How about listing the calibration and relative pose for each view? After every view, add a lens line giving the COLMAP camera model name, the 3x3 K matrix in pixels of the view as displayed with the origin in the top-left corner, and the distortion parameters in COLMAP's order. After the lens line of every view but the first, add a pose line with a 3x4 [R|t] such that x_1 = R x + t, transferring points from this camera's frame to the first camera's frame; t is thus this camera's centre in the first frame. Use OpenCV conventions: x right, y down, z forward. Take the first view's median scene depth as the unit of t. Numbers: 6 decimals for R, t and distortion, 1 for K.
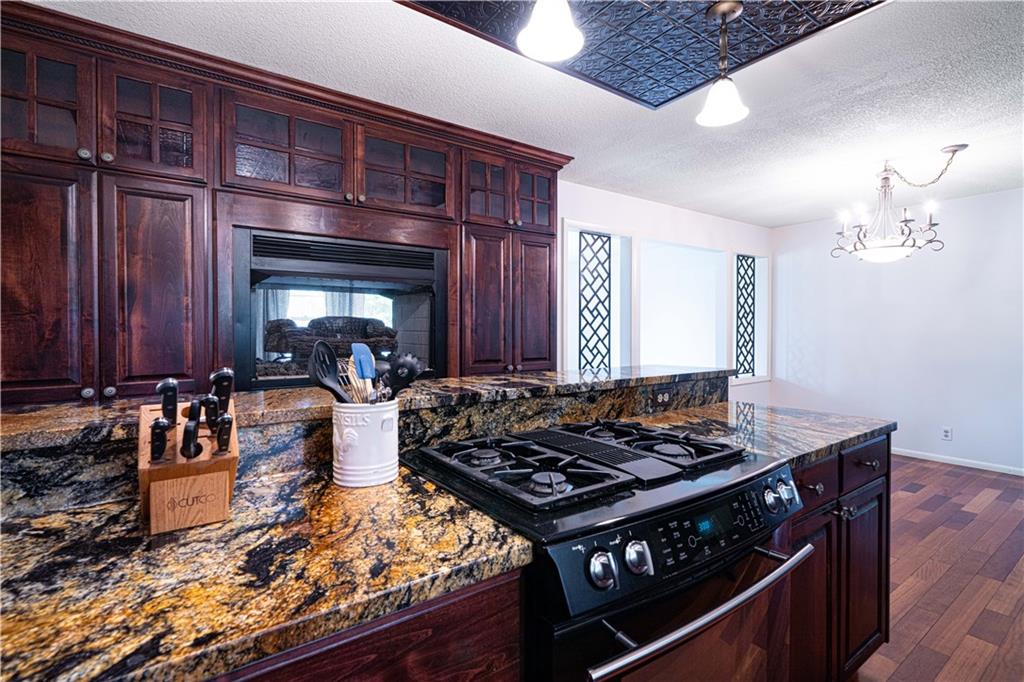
lens RADIAL K [[463.2, 0, 516.6], [0, 463.2, 334.0], [0, 0, 1]] dist [0.000077, 0.000220]
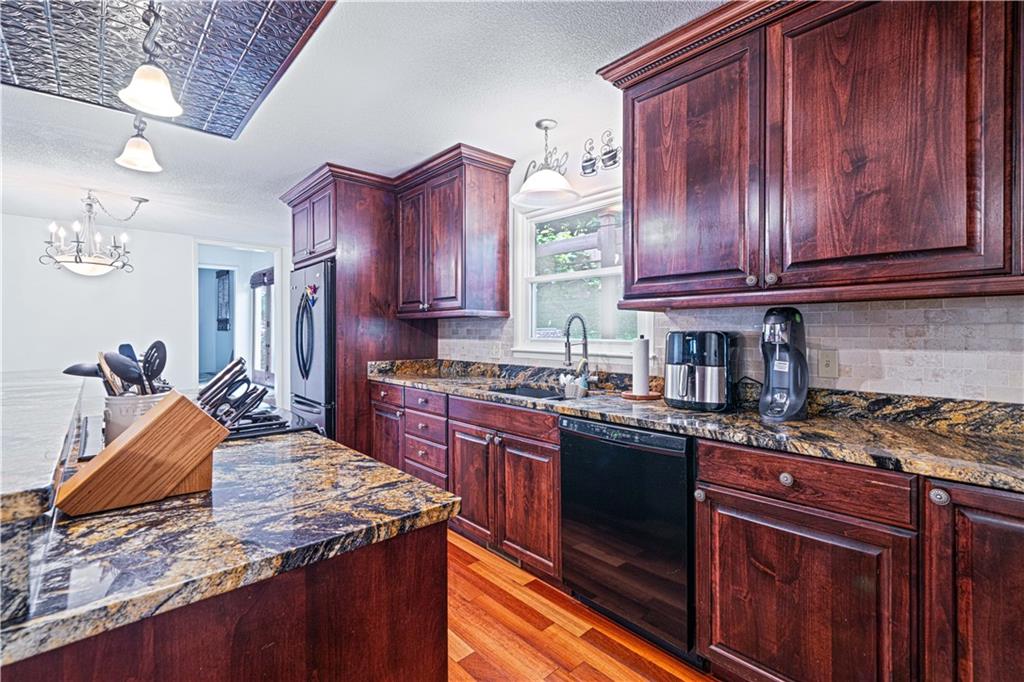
lens RADIAL K [[463.2, 0, 513.9], [0, 463.2, 335.8], [0, 0, 1]] dist [0.000077, 0.000220]
pose [[-0.119919, -0.008094, 0.992751, -2.109848], [0.013582, 0.999860, 0.009792, 0.004925], [-0.992691, 0.014657, -0.119792, 0.302733]]
